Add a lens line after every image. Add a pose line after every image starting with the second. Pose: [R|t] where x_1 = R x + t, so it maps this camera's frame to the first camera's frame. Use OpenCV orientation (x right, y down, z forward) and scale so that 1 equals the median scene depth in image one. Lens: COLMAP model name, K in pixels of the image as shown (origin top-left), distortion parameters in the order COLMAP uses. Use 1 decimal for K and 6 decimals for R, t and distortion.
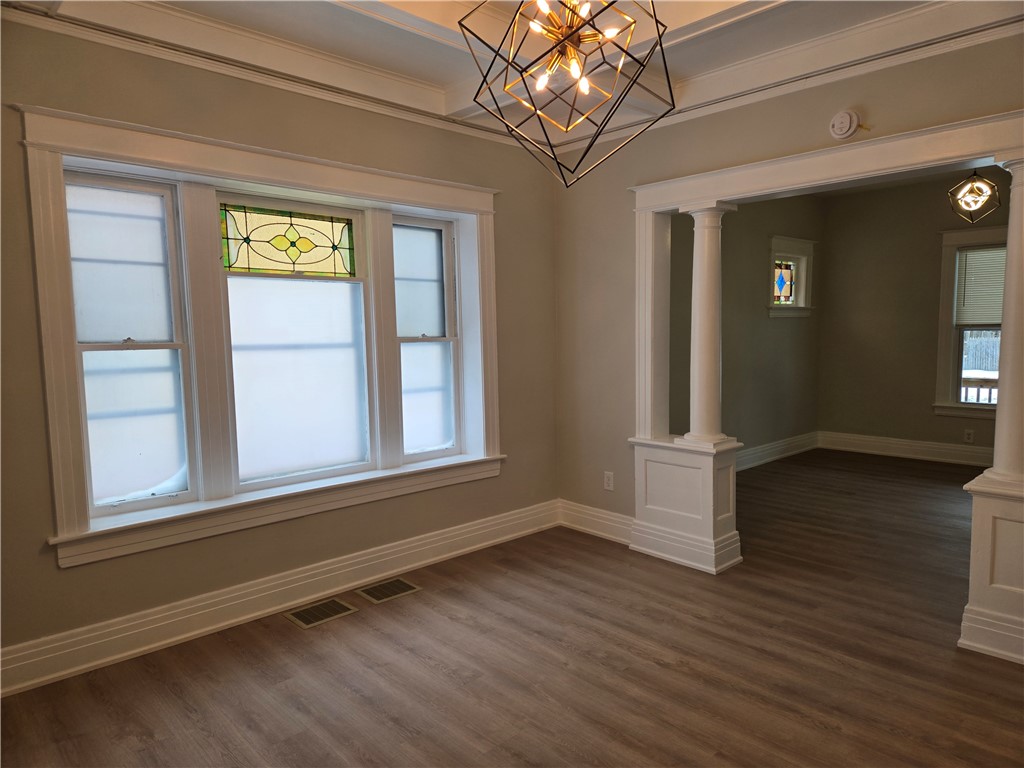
lens RADIAL K [[678.6, 0, 512.4], [0, 678.6, 394.5], [0, 0, 1]] dist [0.085069, -0.071987]
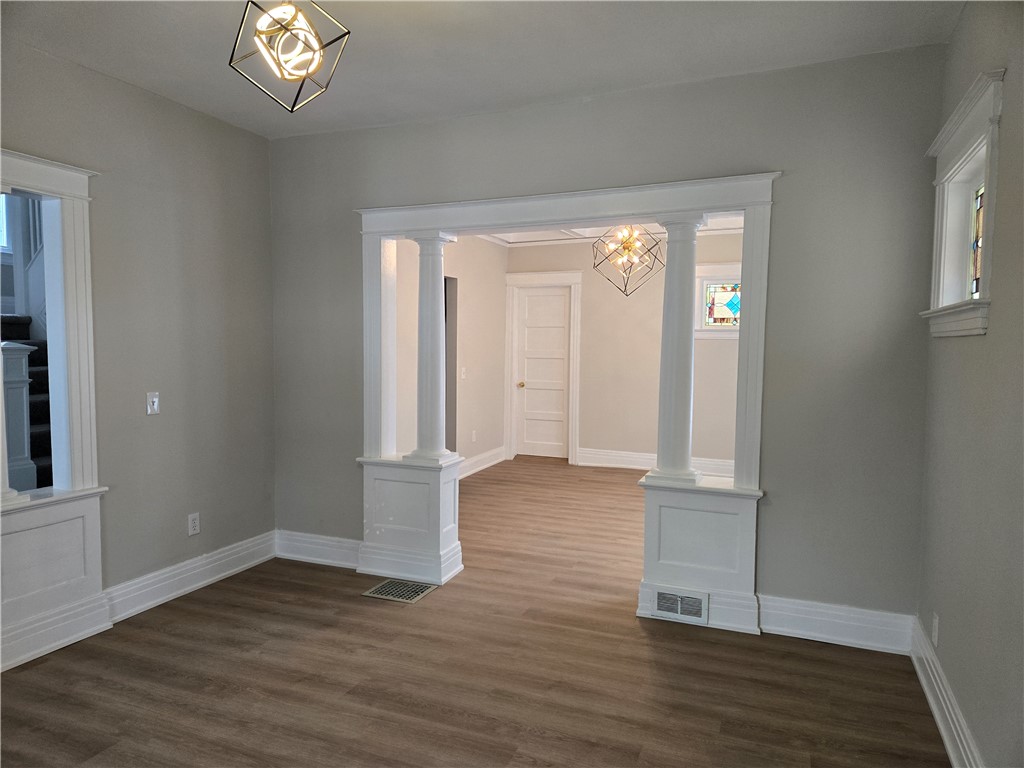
lens RADIAL K [[678.6, 0, 508.1], [0, 678.6, 385.2], [0, 0, 1]] dist [0.085069, -0.071987]
pose [[-0.911665, 0.034365, -0.409495, 0.951220], [-0.033049, 0.987138, 0.156419, -0.207522], [0.409603, 0.156135, -0.898803, 1.910451]]
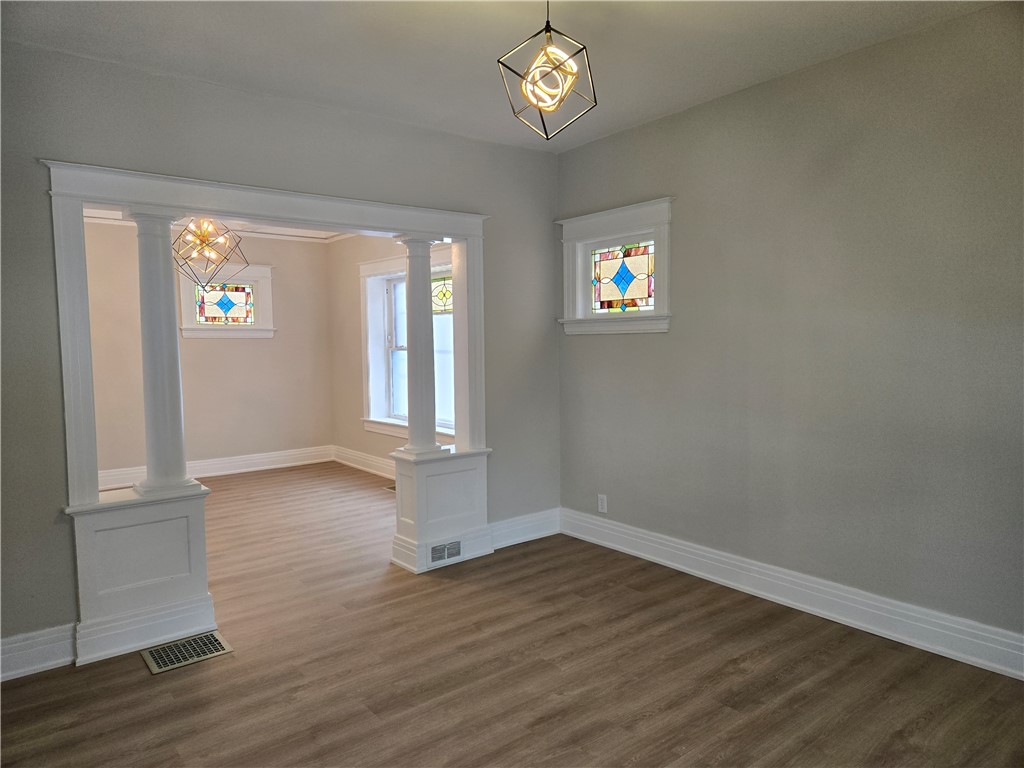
lens RADIAL K [[678.6, 0, 505.4], [0, 678.6, 390.5], [0, 0, 1]] dist [0.085069, -0.071987]
pose [[-0.088062, 0.092684, -0.991794, 1.500347], [-0.081181, 0.991682, 0.099882, -0.165514], [0.992801, 0.089311, -0.079805, 1.355188]]
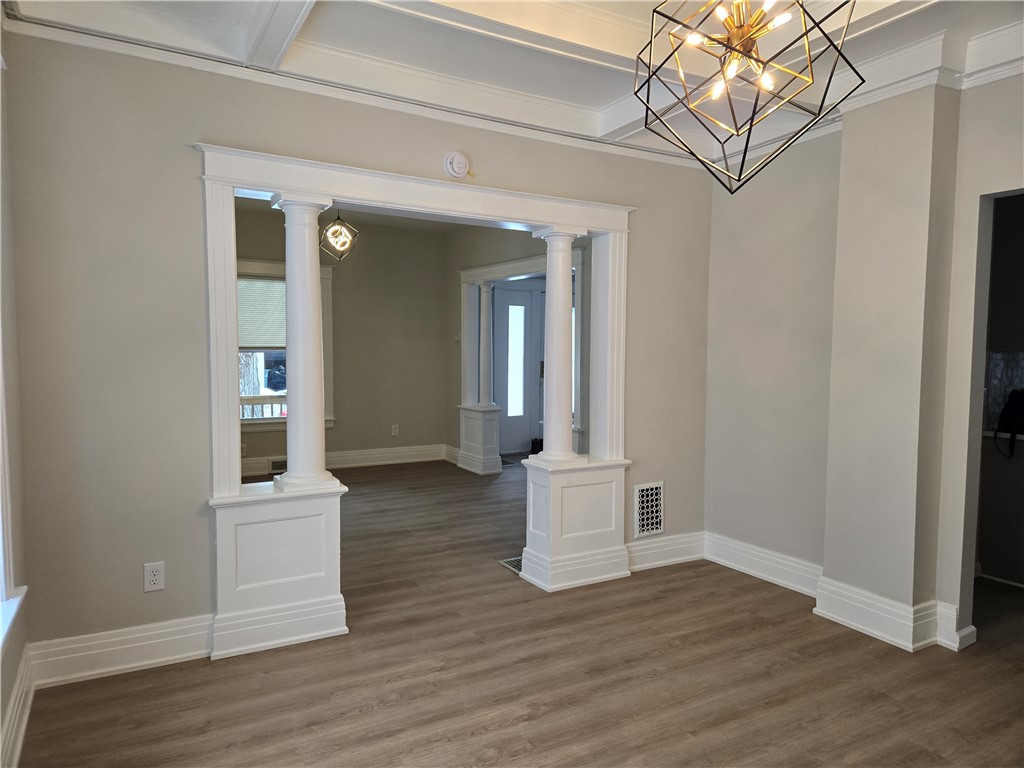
lens RADIAL K [[678.6, 0, 511.4], [0, 678.6, 387.0], [0, 0, 1]] dist [0.085069, -0.071987]
pose [[0.230603, -0.041200, 0.972175, -0.517750], [0.082695, 0.996318, 0.022608, -0.049947], [-0.969528, 0.075181, 0.233161, 0.622904]]
